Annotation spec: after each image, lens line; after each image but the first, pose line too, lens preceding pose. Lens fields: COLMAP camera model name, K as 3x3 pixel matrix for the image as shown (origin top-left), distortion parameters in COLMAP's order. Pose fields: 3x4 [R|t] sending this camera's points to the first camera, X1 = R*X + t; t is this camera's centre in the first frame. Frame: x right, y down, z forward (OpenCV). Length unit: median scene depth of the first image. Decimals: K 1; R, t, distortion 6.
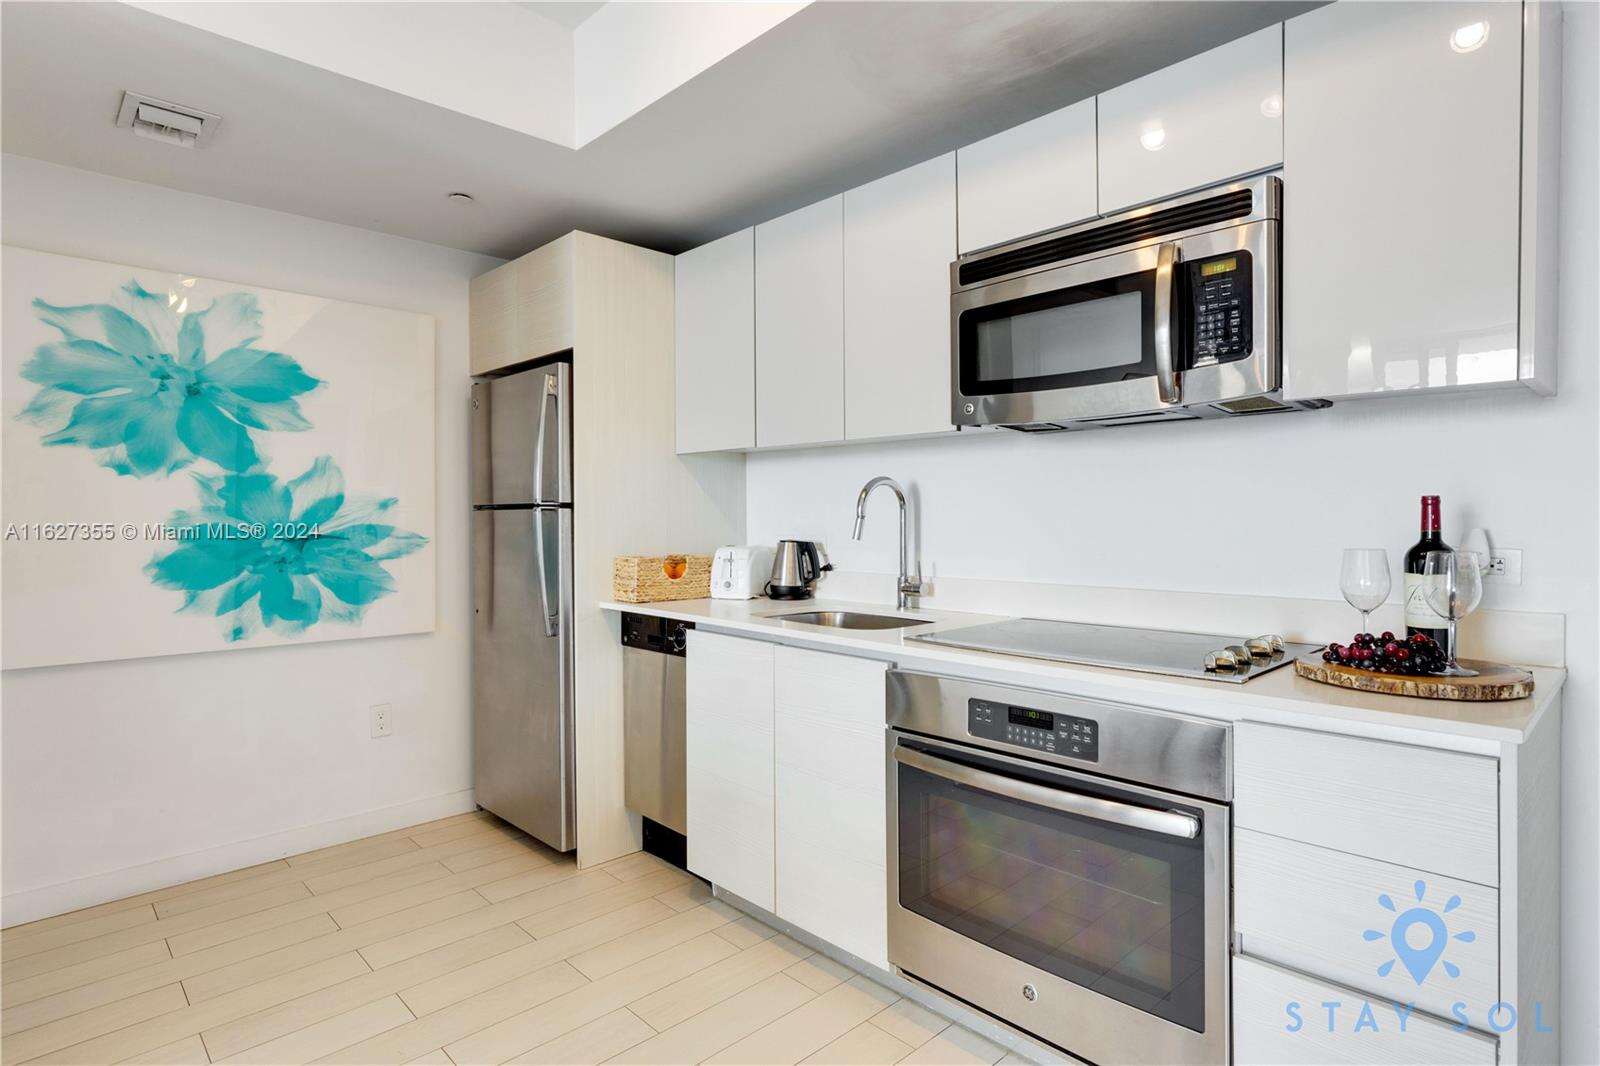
lens RADIAL K [[841.5, 0, 795.8], [0, 841.5, 533.5], [0, 0, 1]] dist [-0.001245, 0.000431]
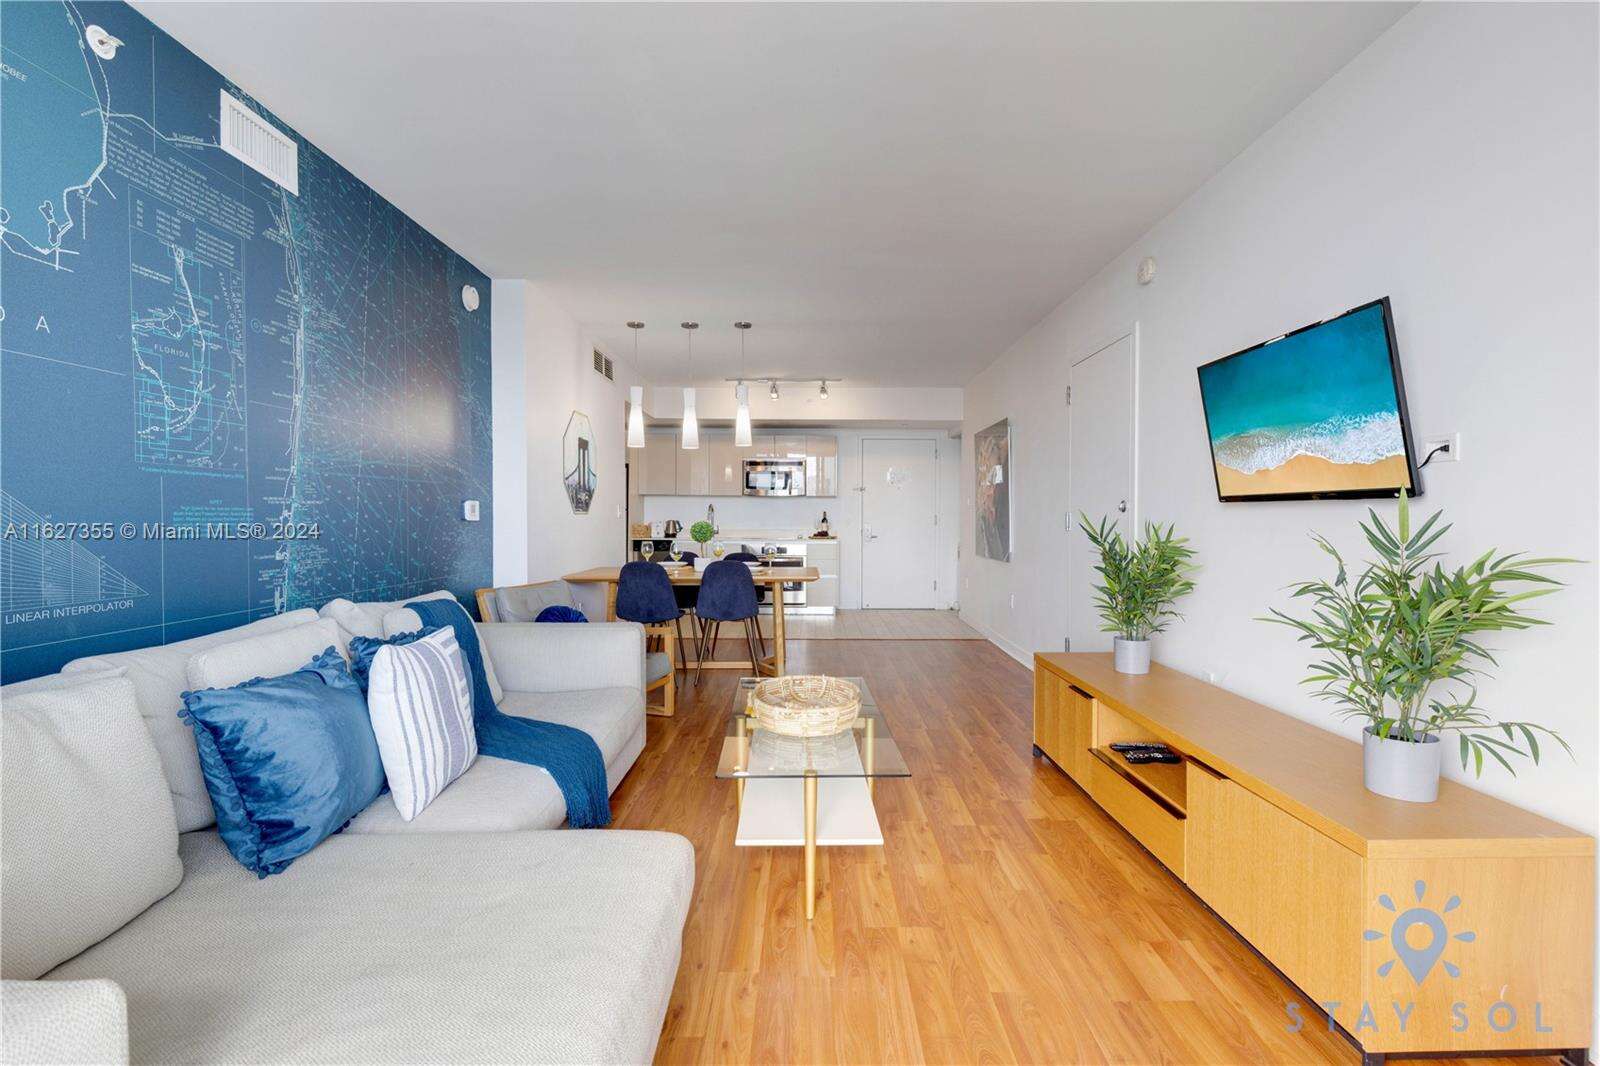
lens RADIAL K [[728.6, 0, 811.7], [0, 728.6, 532.1], [0, 0, 1]] dist [0.003726, -0.000331]
pose [[0.687659, -0.007938, 0.725990, -1.988418], [0.009486, 0.999953, 0.001949, 0.060120], [-0.725972, 0.005546, 0.687702, -1.647998]]
